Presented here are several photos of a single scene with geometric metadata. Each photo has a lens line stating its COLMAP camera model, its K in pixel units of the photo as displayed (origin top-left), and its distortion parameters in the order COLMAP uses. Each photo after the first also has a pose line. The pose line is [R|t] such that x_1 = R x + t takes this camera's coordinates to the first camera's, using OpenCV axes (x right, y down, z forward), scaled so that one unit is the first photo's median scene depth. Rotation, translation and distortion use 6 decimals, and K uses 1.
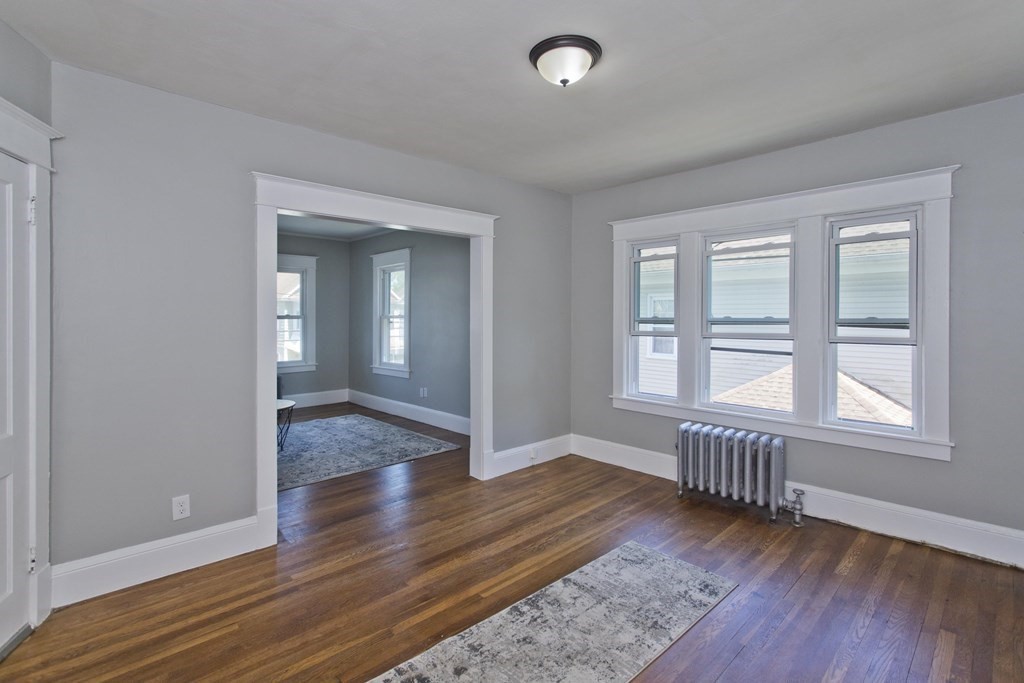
lens RADIAL K [[491.1, 0, 502.7], [0, 491.1, 305.3], [0, 0, 1]] dist [0.001885, 0.000567]
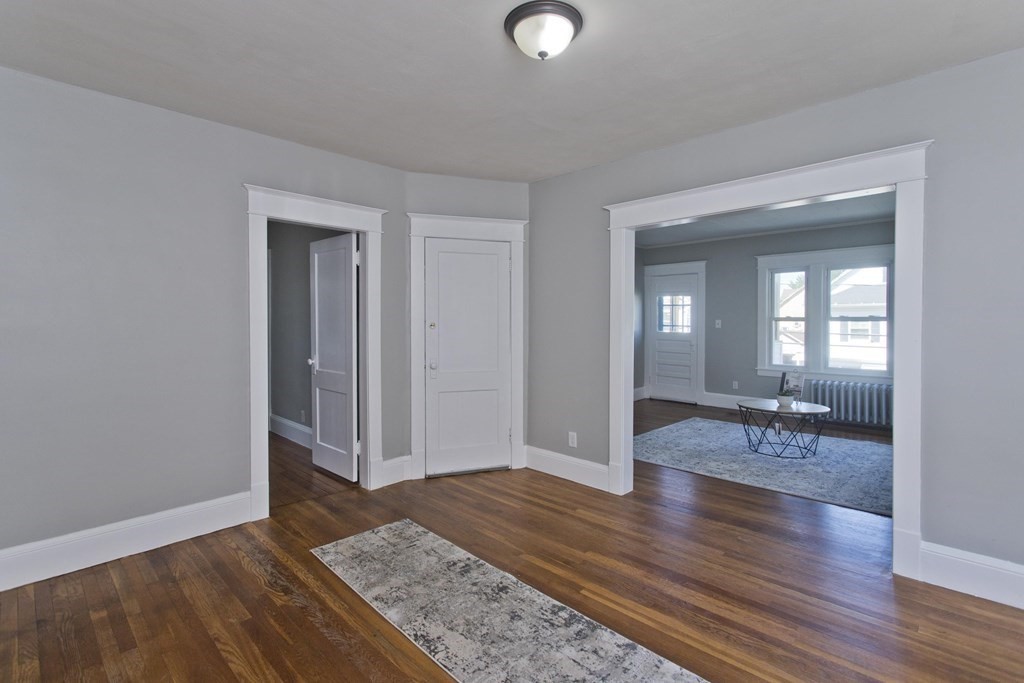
lens RADIAL K [[491.1, 0, 519.8], [0, 491.1, 319.2], [0, 0, 1]] dist [0.001885, 0.000567]
pose [[0.057265, -0.002237, -0.998357, 0.730375], [0.016545, 0.999862, -0.001291, 0.029854], [0.998222, -0.016444, 0.057294, 0.635263]]
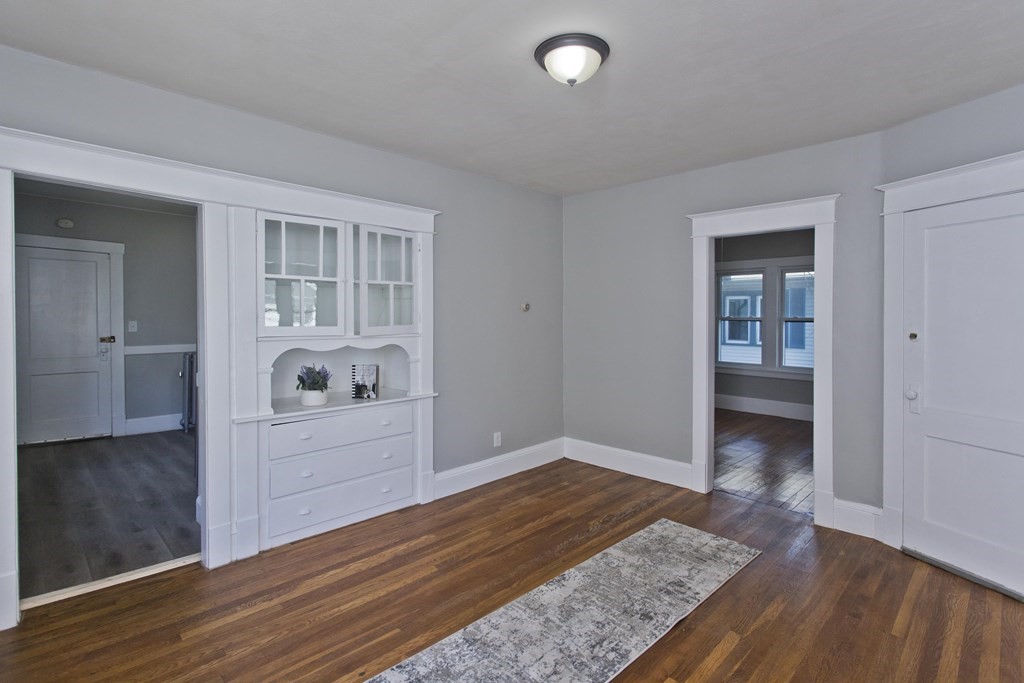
lens RADIAL K [[491.1, 0, 502.4], [0, 491.1, 324.2], [0, 0, 1]] dist [0.001885, 0.000567]
pose [[-0.999815, -0.001100, -0.019195, 0.188969], [-0.001049, 0.999996, -0.002655, 0.020697], [0.019198, -0.002635, -0.999812, 1.368642]]
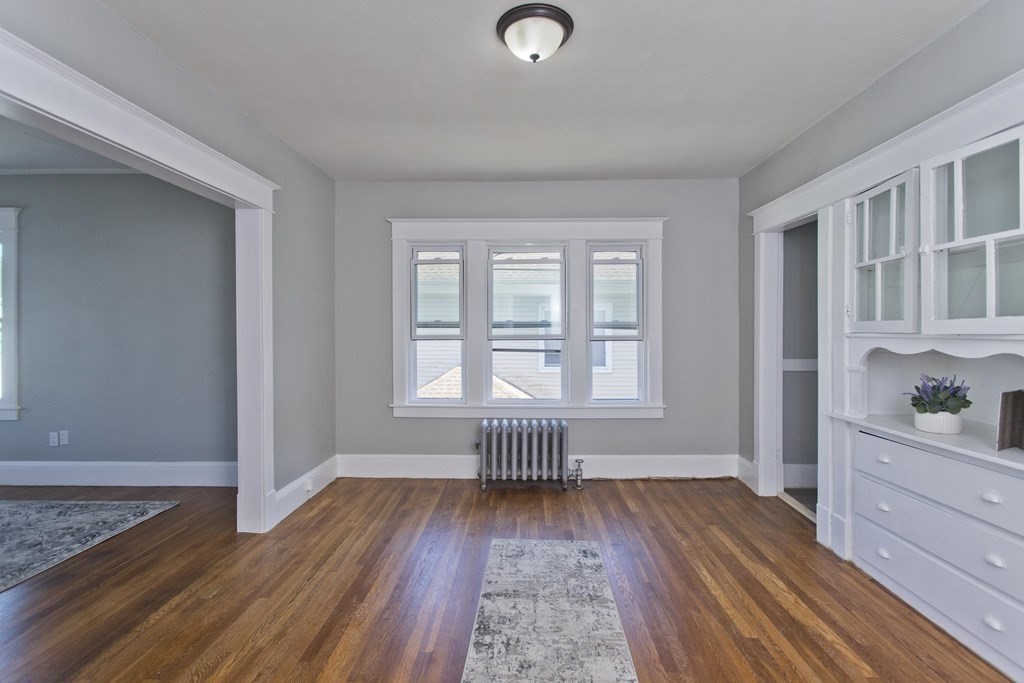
lens RADIAL K [[491.1, 0, 518.1], [0, 491.1, 325.0], [0, 0, 1]] dist [0.001885, 0.000567]
pose [[0.697523, 0.010760, 0.716481, -0.402204], [-0.016841, 0.999857, 0.001380, 0.039310], [-0.716364, -0.013029, 0.697605, 0.259664]]
